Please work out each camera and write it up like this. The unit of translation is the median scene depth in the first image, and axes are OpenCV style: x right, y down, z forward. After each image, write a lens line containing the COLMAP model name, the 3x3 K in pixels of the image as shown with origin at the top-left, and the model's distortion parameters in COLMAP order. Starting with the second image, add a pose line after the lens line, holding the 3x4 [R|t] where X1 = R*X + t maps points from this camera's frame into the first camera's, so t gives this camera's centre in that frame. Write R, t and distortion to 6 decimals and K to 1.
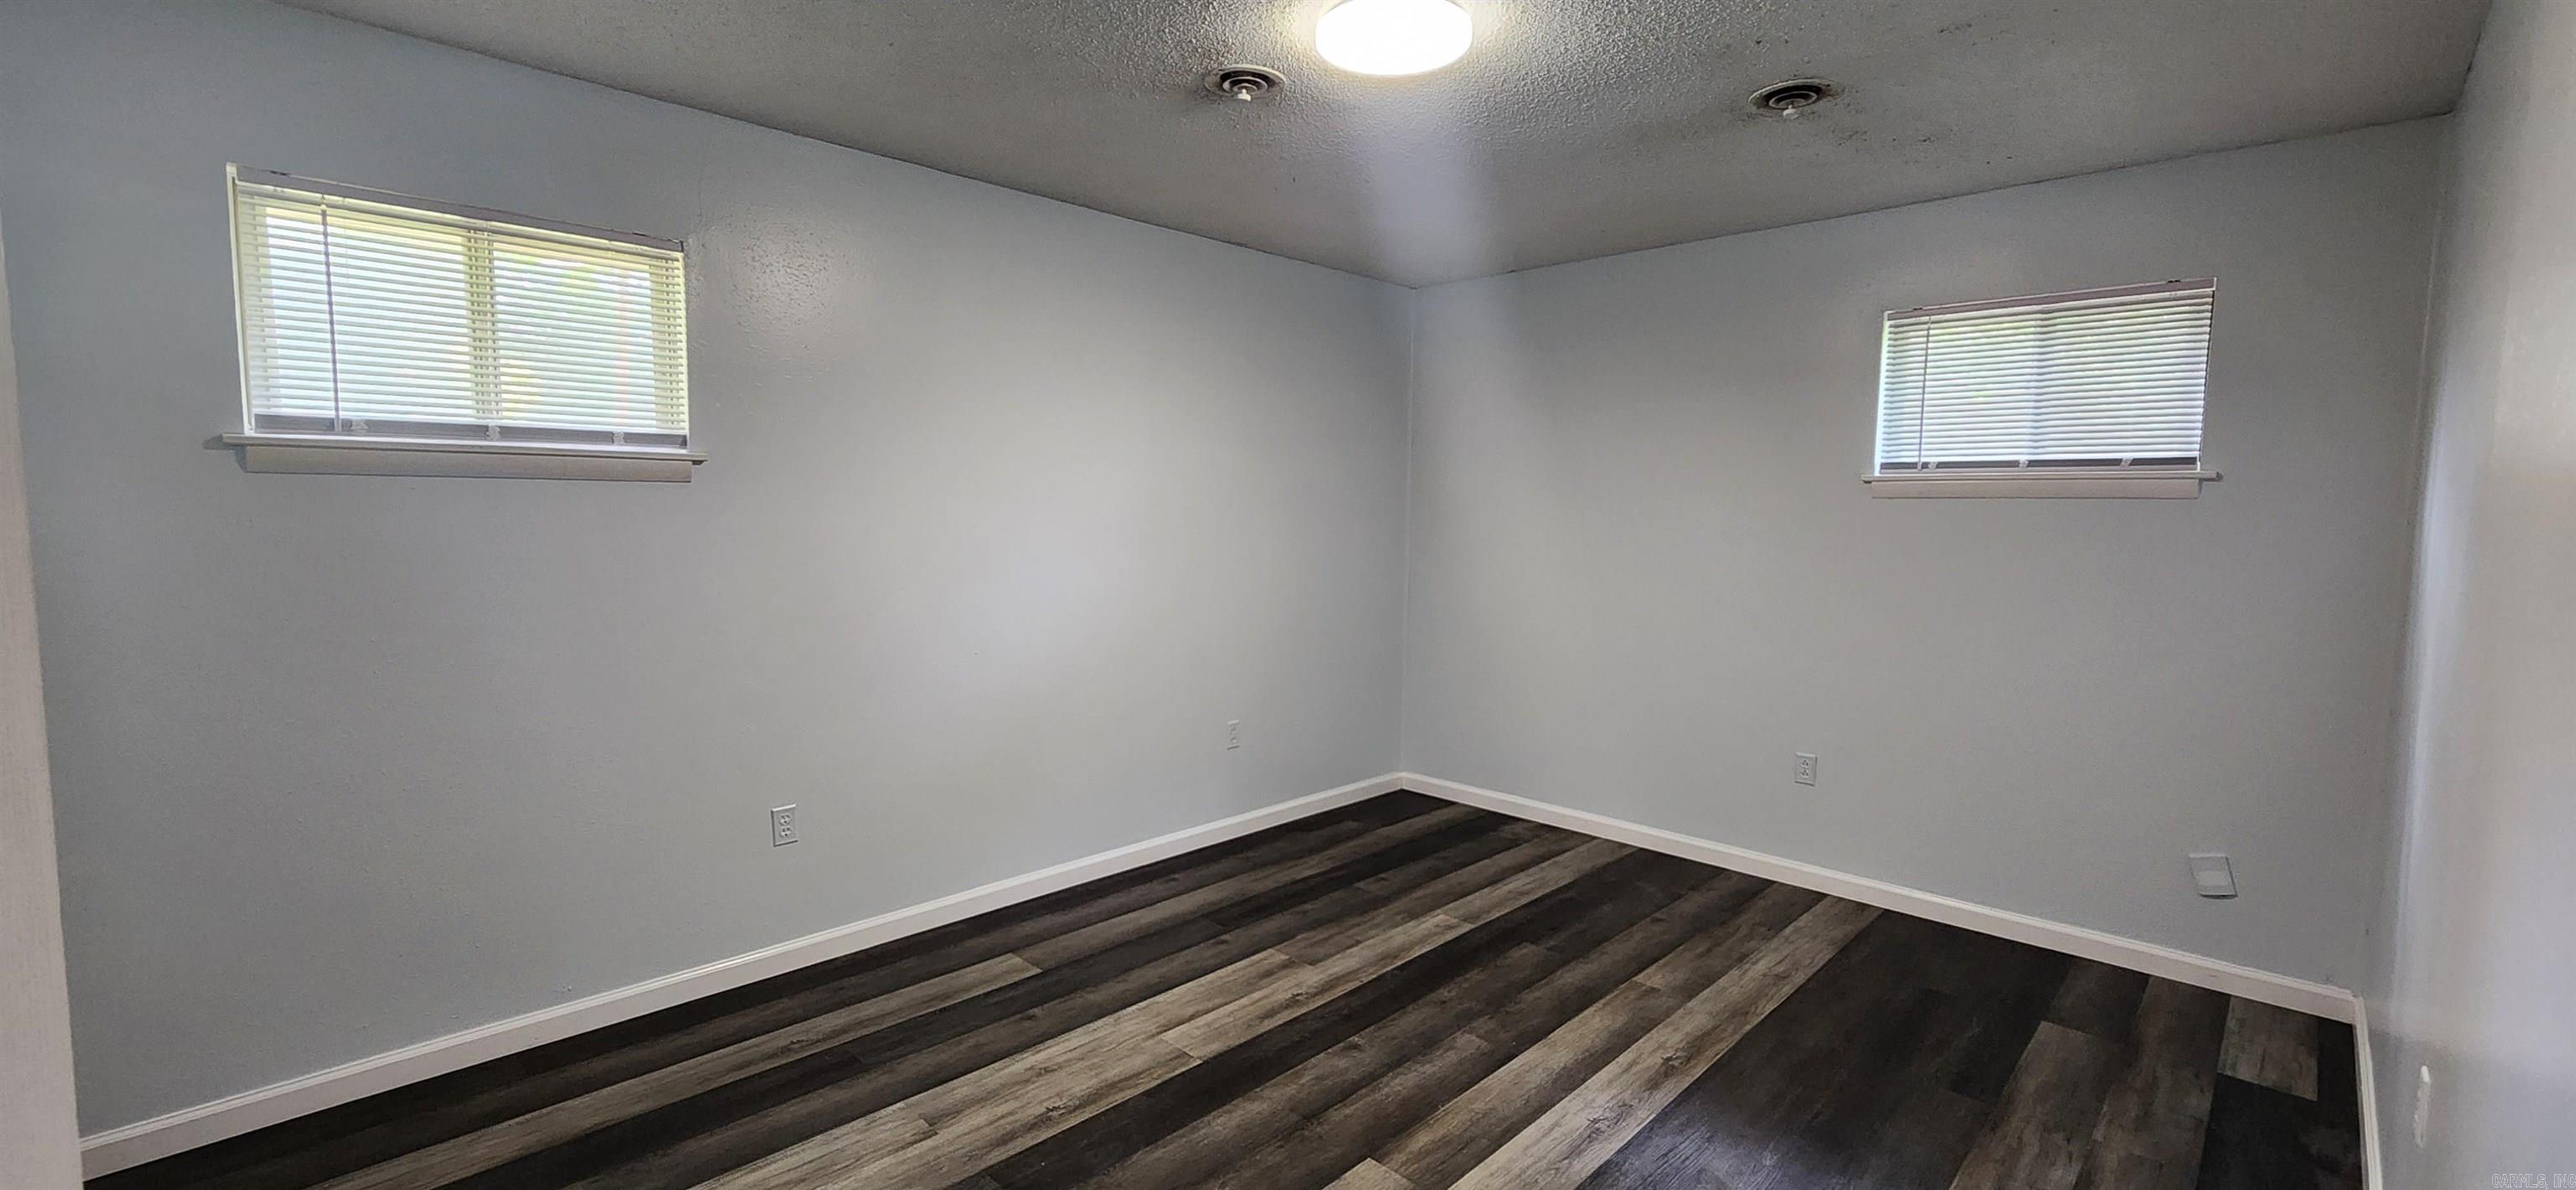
lens RADIAL K [[1067.9, 0, 1286.0], [0, 1067.9, 596.9], [0, 0, 1]] dist [-0.000471, -0.000107]
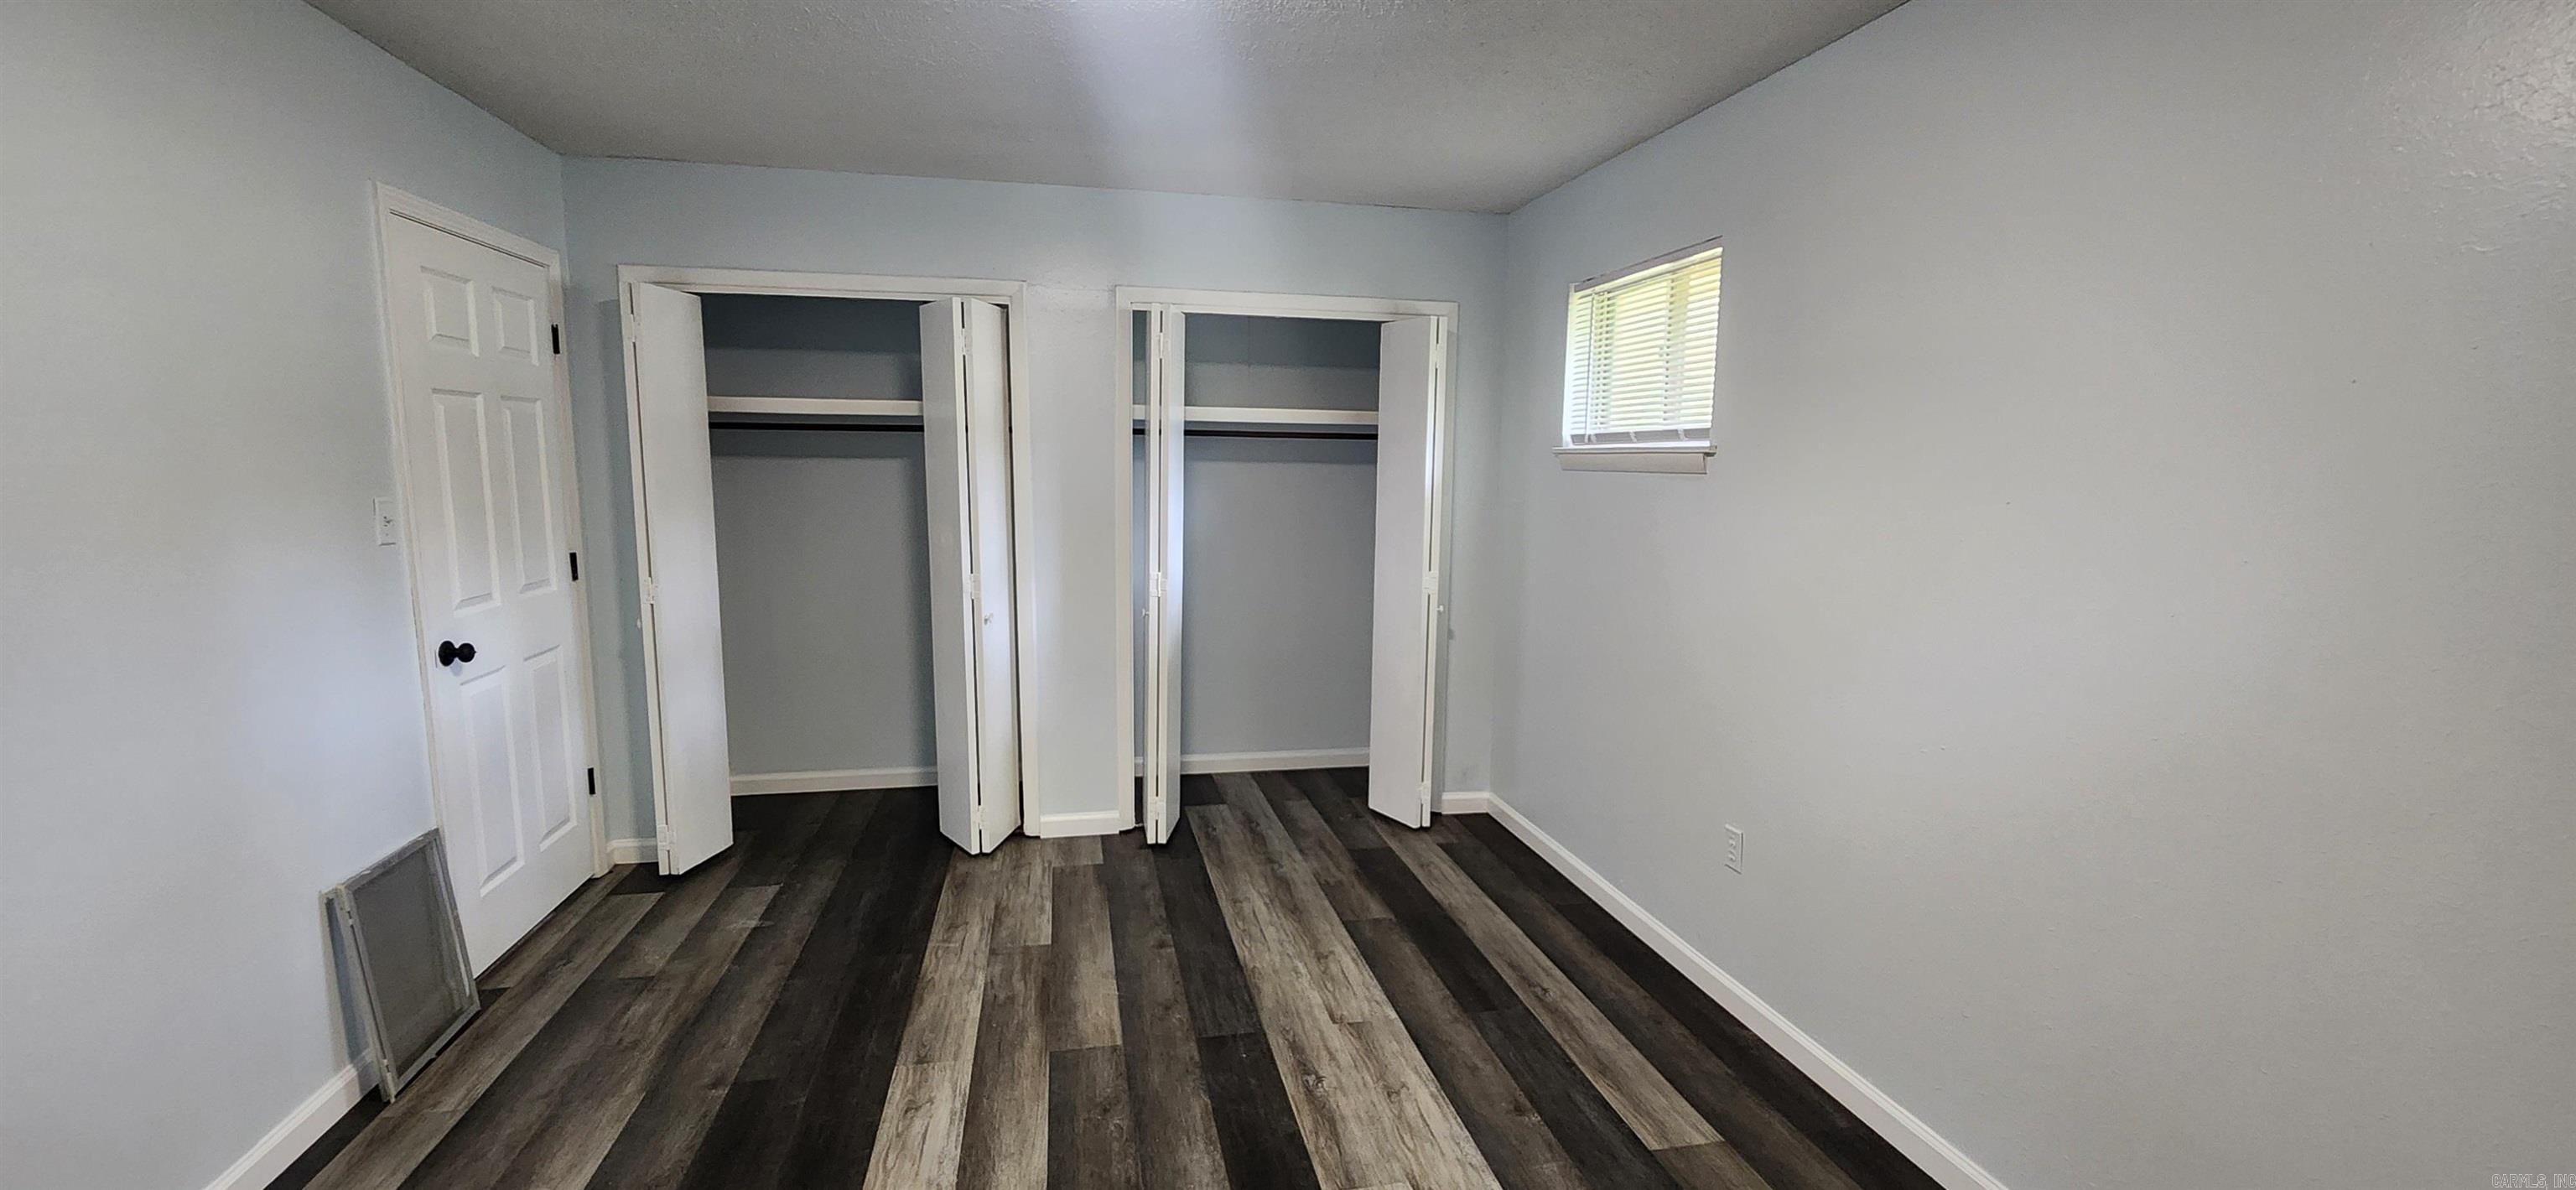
lens RADIAL K [[1067.9, 0, 1290.9], [0, 1067.9, 594.9], [0, 0, 1]] dist [-0.000471, -0.000107]
pose [[-0.562918, 0.083901, -0.822243, 0.567970], [-0.090196, 0.982657, 0.162019, -0.135279], [0.821576, 0.165367, -0.545588, 1.372220]]
